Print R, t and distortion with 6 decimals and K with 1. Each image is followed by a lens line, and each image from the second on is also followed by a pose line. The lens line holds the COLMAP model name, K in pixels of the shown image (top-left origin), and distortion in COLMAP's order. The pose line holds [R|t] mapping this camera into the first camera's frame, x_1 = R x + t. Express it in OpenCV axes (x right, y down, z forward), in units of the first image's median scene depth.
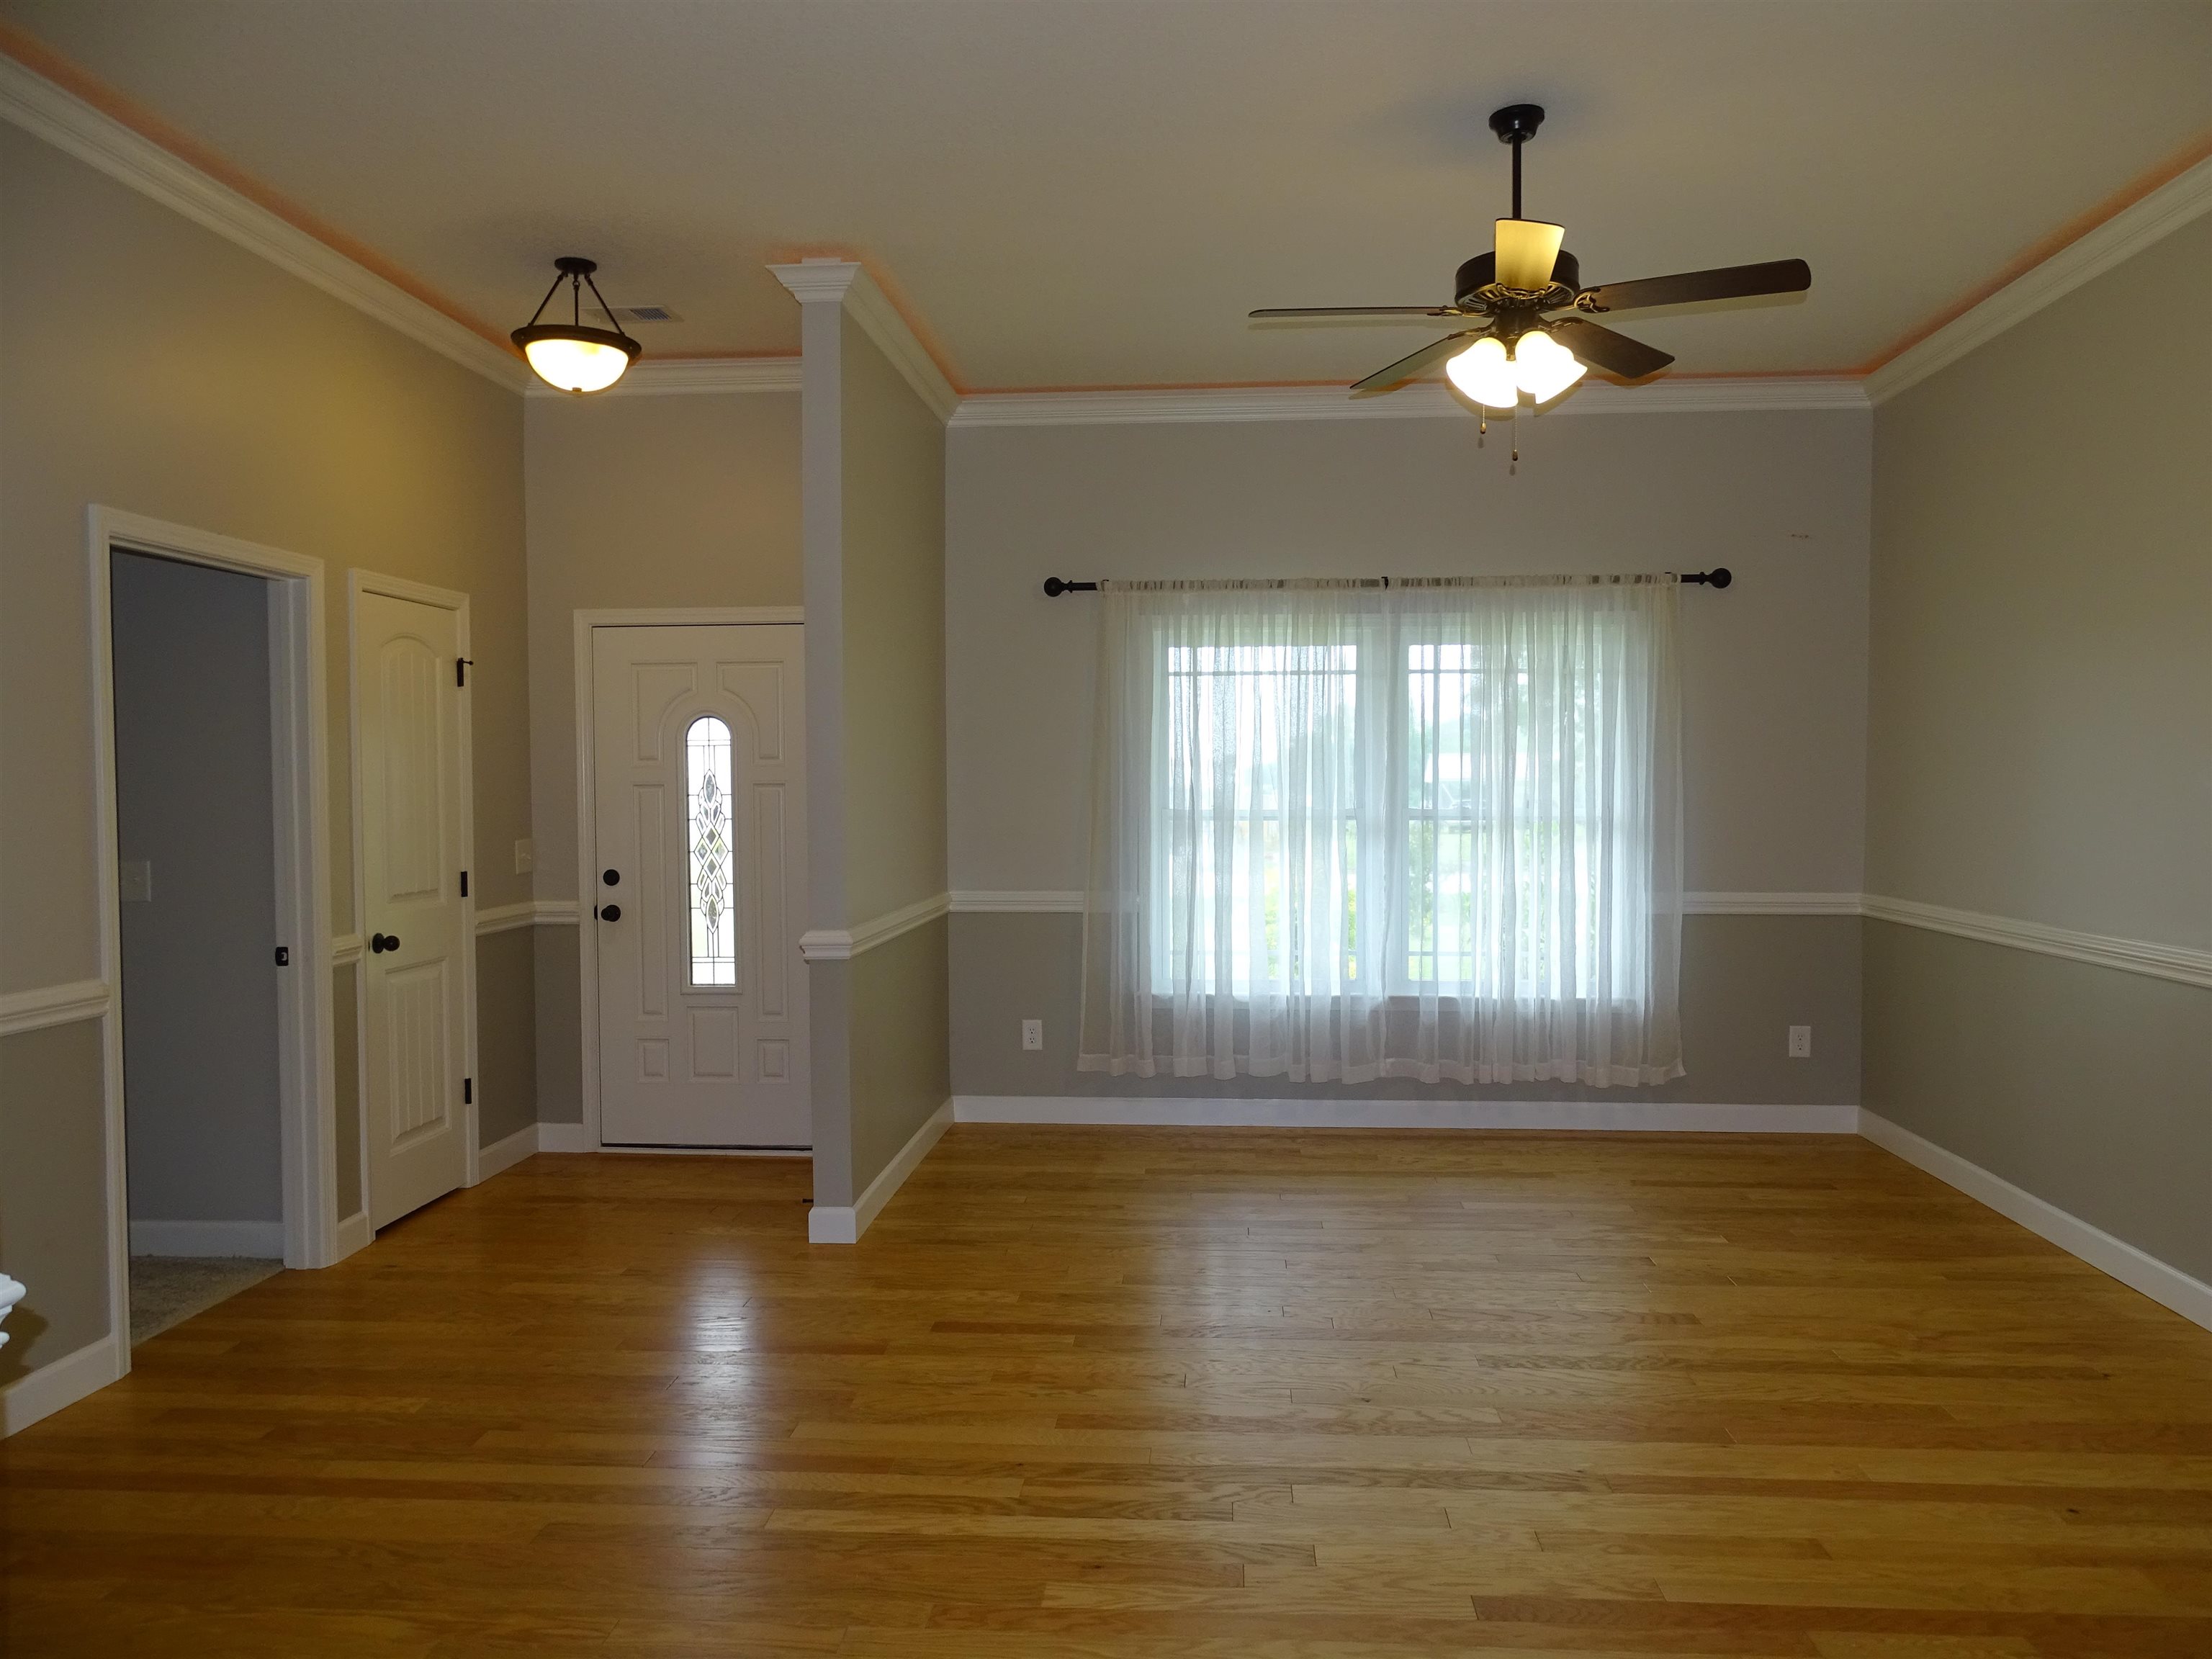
lens RADIAL K [[1574.2, 0, 1116.0], [0, 1574.2, 821.8], [0, 0, 1]] dist [0.007191, 0.002011]
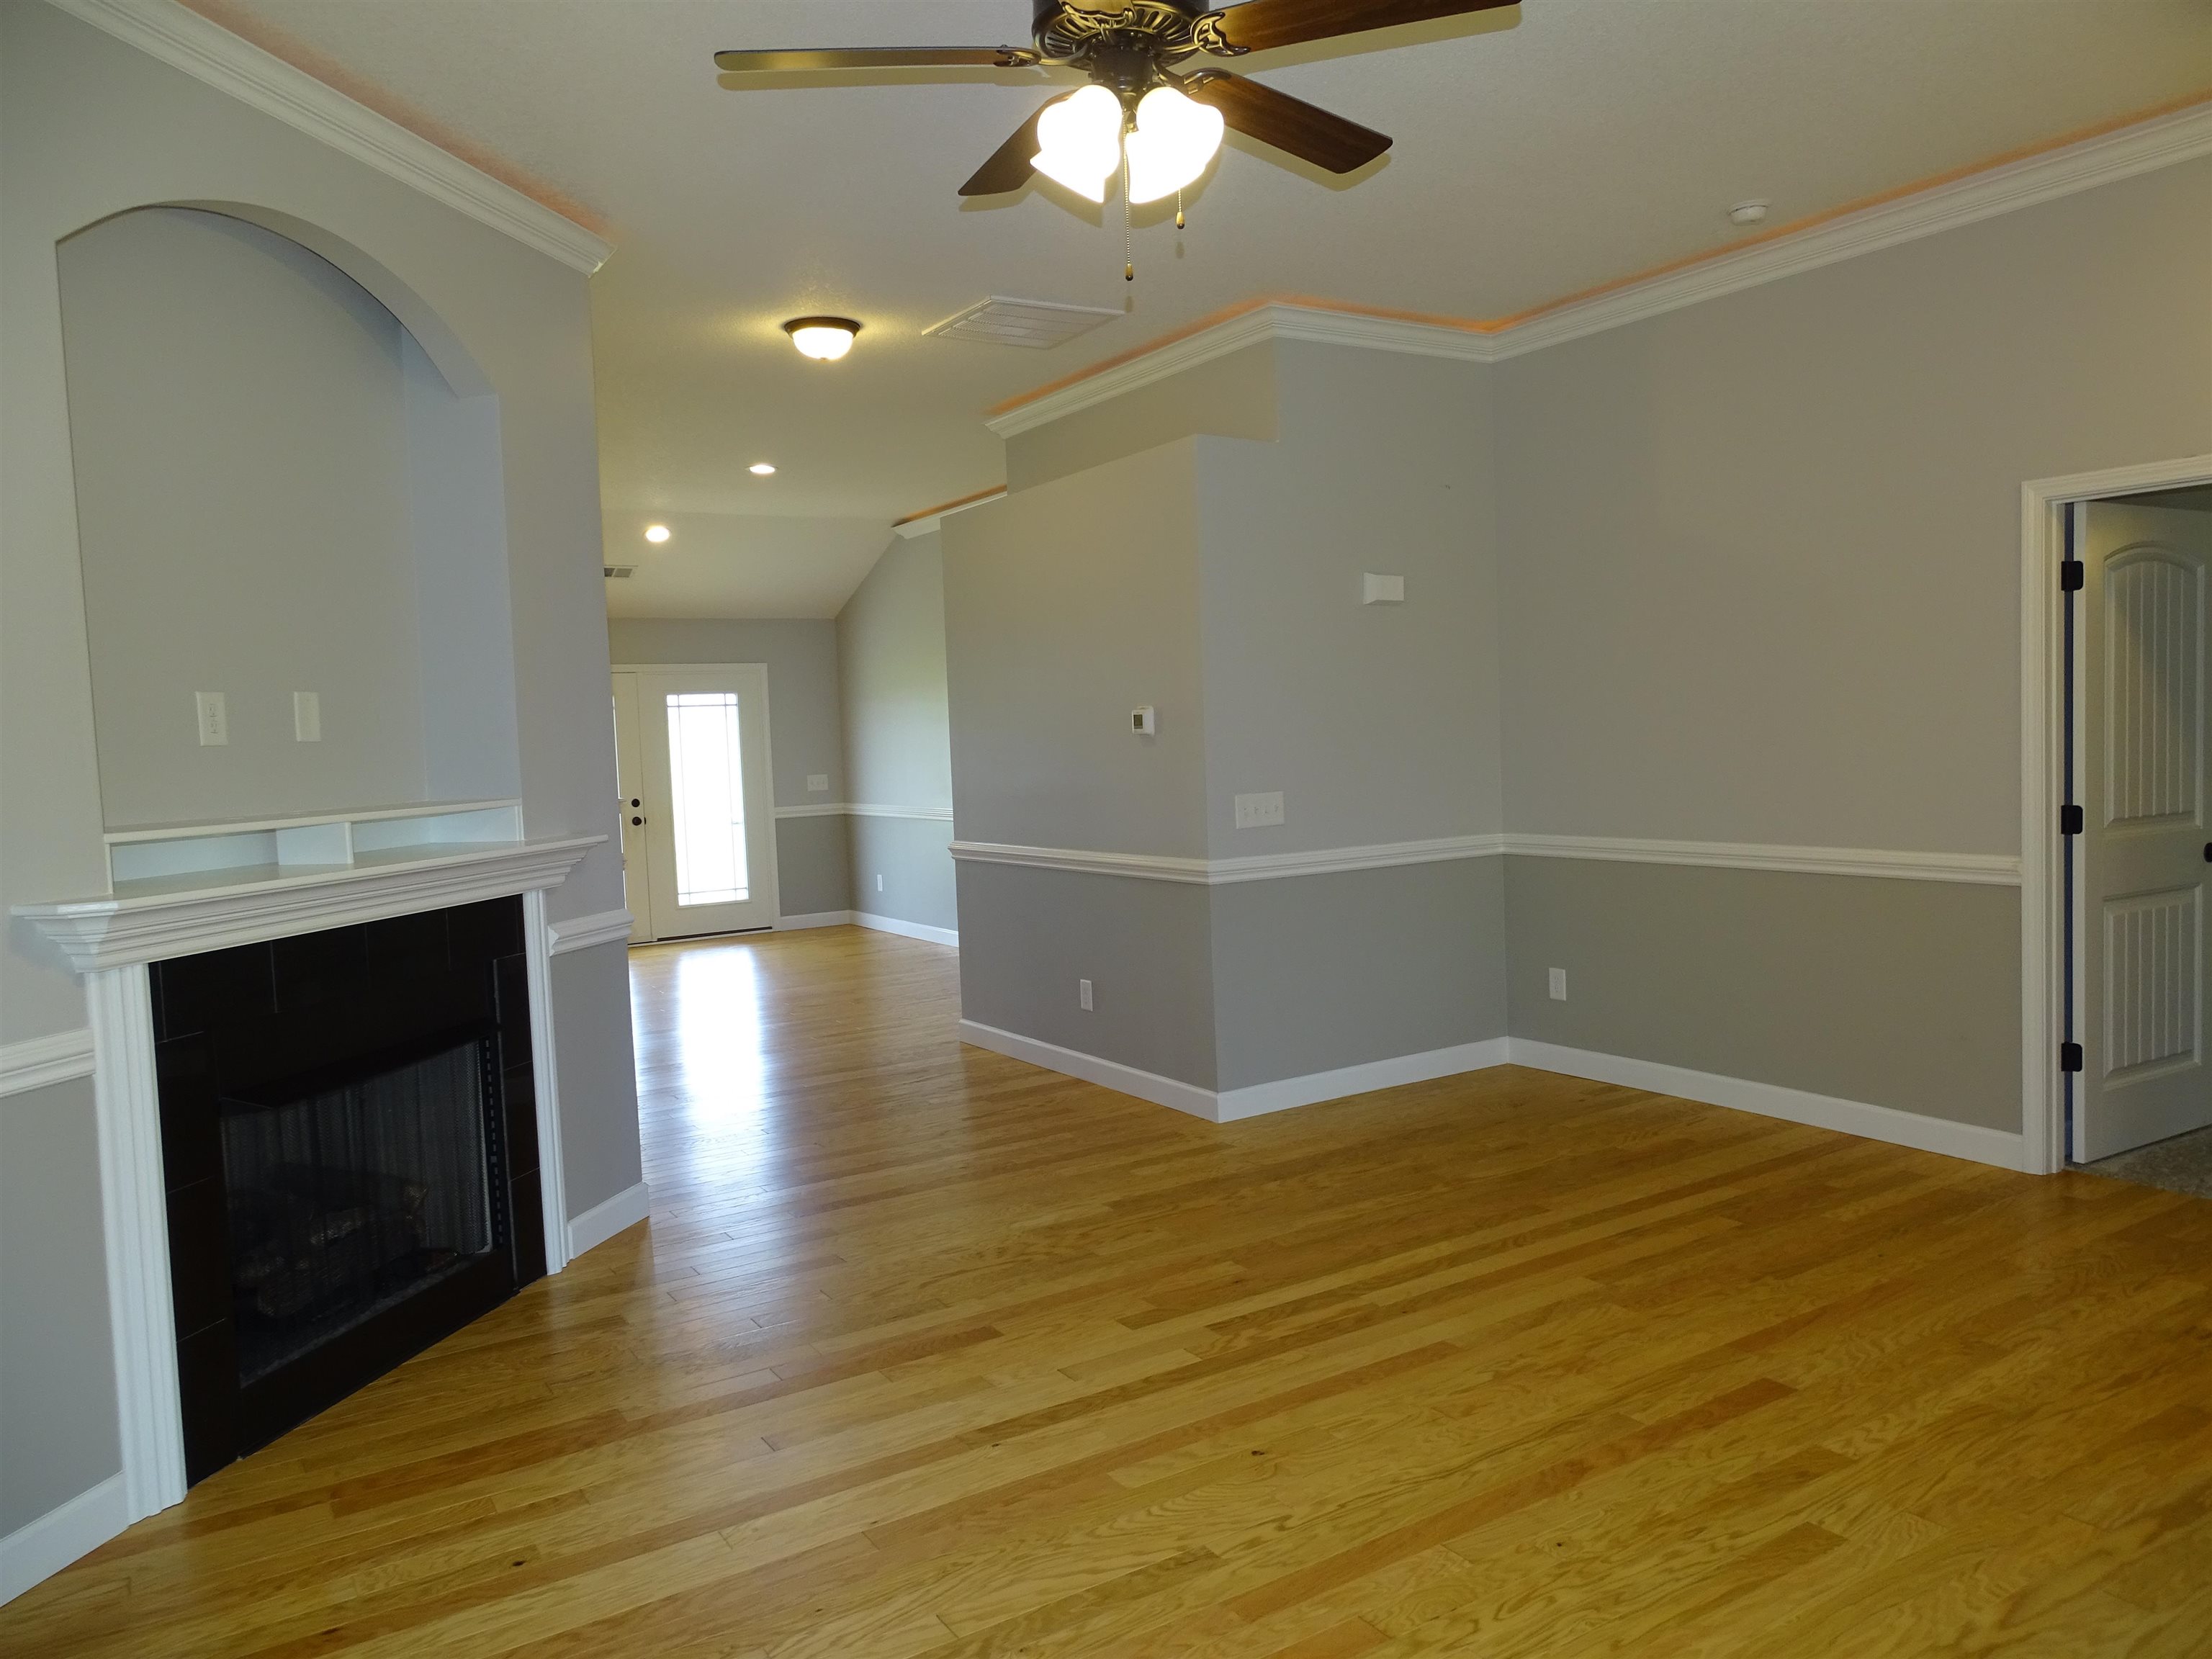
lens RADIAL K [[1574.2, 0, 1116.0], [0, 1574.2, 821.8], [0, 0, 1]] dist [0.007191, 0.002011]
pose [[-0.800717, 0.072328, -0.594660, 0.572863], [0.026552, 0.995994, 0.085390, -0.046158], [0.598454, 0.052584, -0.799430, 1.307990]]
